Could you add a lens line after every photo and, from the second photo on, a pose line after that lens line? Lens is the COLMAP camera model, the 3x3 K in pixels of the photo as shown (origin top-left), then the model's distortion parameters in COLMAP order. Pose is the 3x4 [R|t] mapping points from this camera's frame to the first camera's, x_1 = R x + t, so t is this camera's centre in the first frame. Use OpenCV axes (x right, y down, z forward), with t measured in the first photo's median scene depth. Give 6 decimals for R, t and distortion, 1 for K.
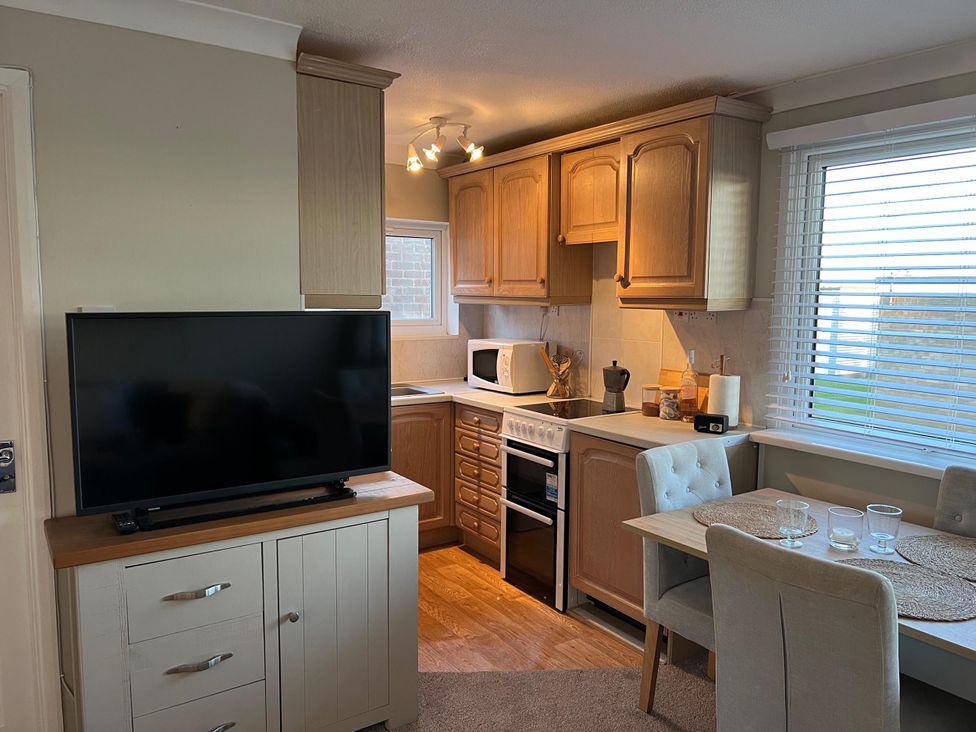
lens RADIAL K [[733.6, 0, 490.6], [0, 733.6, 370.3], [0, 0, 1]] dist [0.059073, -0.072252]
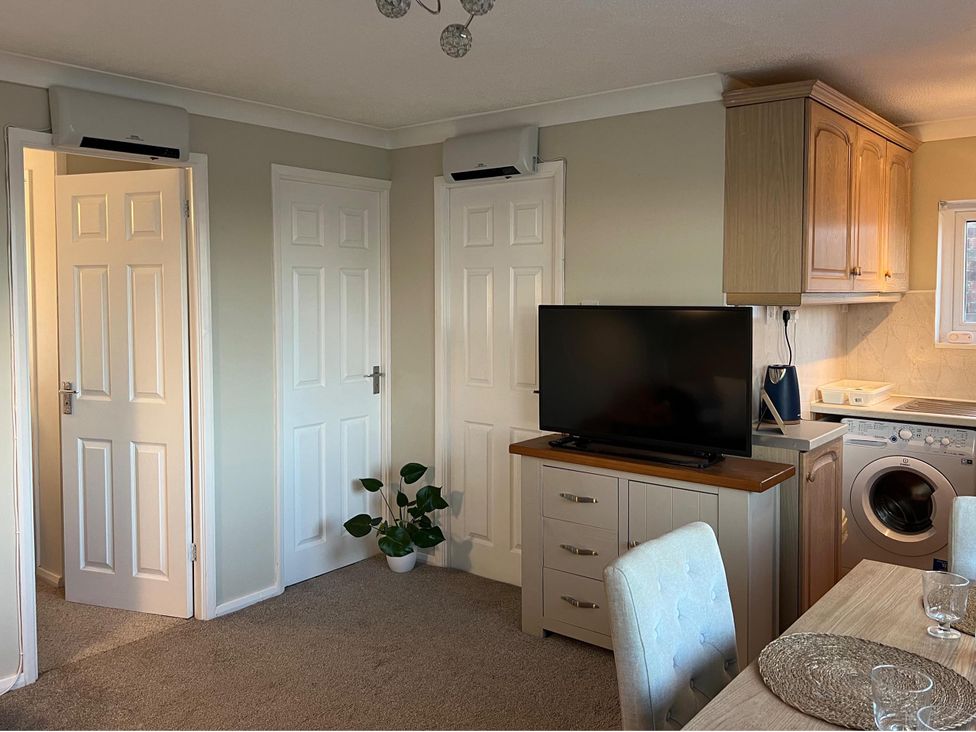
lens RADIAL K [[828.8, 0, 488.0], [0, 828.8, 330.7], [0, 0, 1]] dist [0.047427, 0.001758]
pose [[0.294204, 0.036872, -0.955031, 0.859031], [-0.097876, 0.995164, 0.008270, -0.018394], [0.950718, 0.091042, 0.296390, 0.253338]]
